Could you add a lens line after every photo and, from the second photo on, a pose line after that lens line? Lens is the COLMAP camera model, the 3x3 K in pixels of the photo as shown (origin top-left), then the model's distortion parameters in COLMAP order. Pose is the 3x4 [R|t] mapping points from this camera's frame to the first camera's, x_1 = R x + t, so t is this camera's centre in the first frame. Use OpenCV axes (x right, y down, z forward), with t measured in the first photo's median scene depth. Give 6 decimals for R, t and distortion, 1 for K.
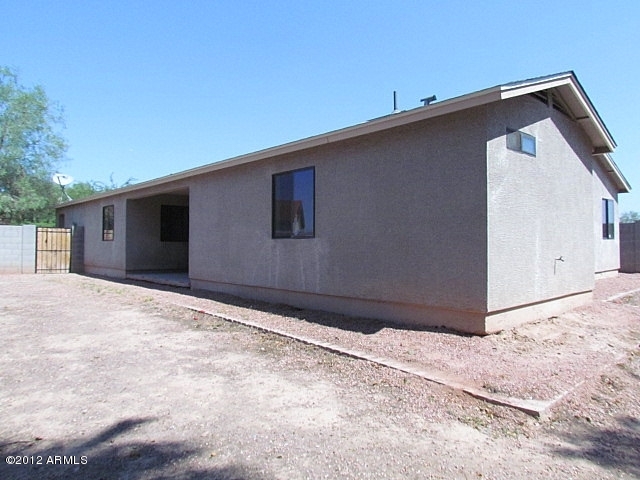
lens RADIAL K [[454.8, 0, 332.9], [0, 454.8, 240.9], [0, 0, 1]] dist [-0.050936, 0.027059]
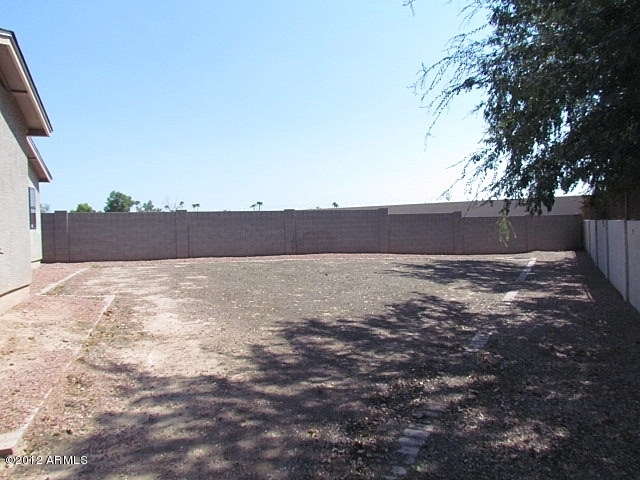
lens RADIAL K [[447.0, 0, 320.0], [0, 447.0, 240.0], [0, 0, 1]] dist [-0.027037, 0.003979]
pose [[0.398766, -0.021031, 0.916812, -0.009883], [0.004129, 0.999768, 0.021138, 0.003718], [-0.917043, -0.004643, 0.398760, 0.111057]]
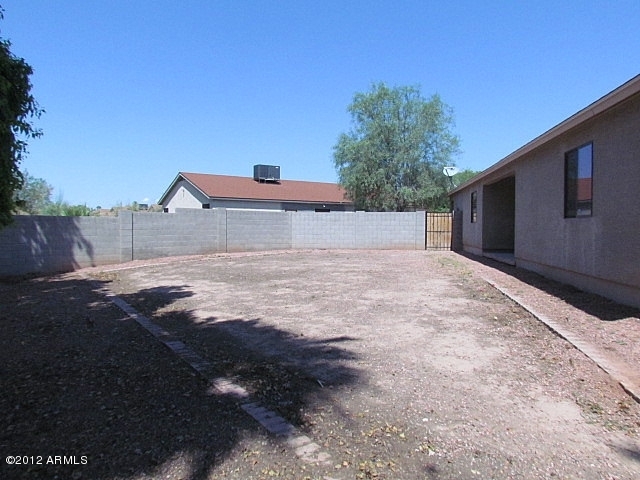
lens RADIAL K [[457.4, 0, 320.0], [0, 457.4, 240.0], [0, 0, 1]] dist [-0.019585, 0.001468]
pose [[0.607886, 0.018582, -0.793807, 0.393672], [0.011420, 0.999418, 0.032141, 0.002877], [0.793942, -0.028603, 0.607320, -0.022157]]
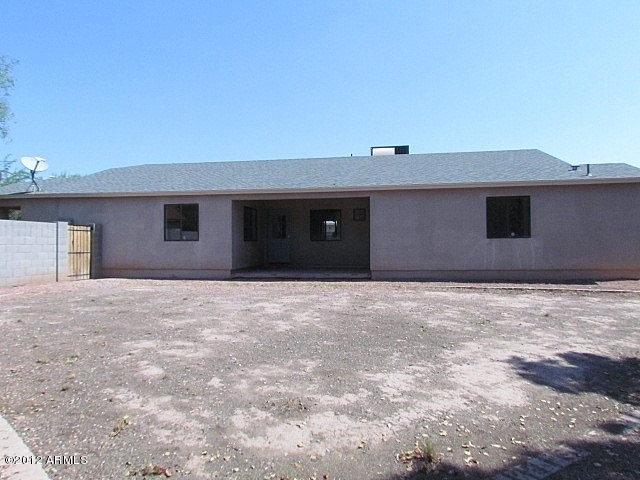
lens RADIAL K [[457.4, 0, 320.0], [0, 457.4, 240.0], [0, 0, 1]] dist [-0.019585, 0.001468]
pose [[0.793007, 0.000577, 0.609212, -1.871996], [0.002888, 0.999985, -0.004705, 0.008280], [-0.609206, 0.005490, 0.792993, 0.118516]]
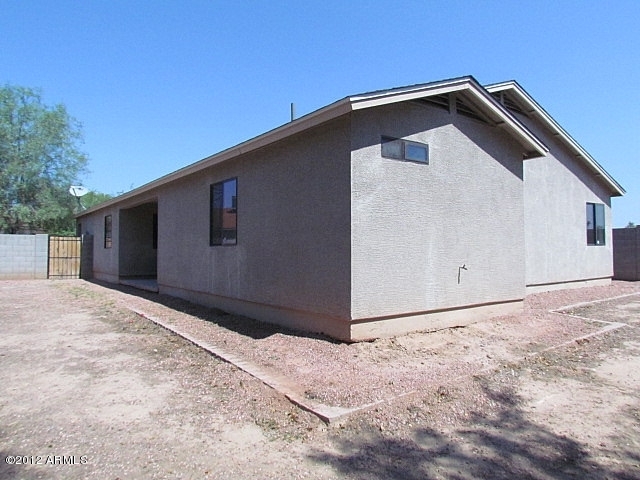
lens RADIAL K [[454.8, 0, 332.9], [0, 454.8, 240.9], [0, 0, 1]] dist [-0.050936, 0.027059]
pose [[0.994609, -0.004432, -0.103602, 0.308882], [0.003004, 0.999898, -0.013931, -0.003395], [0.103653, 0.013545, 0.994521, -0.012075]]
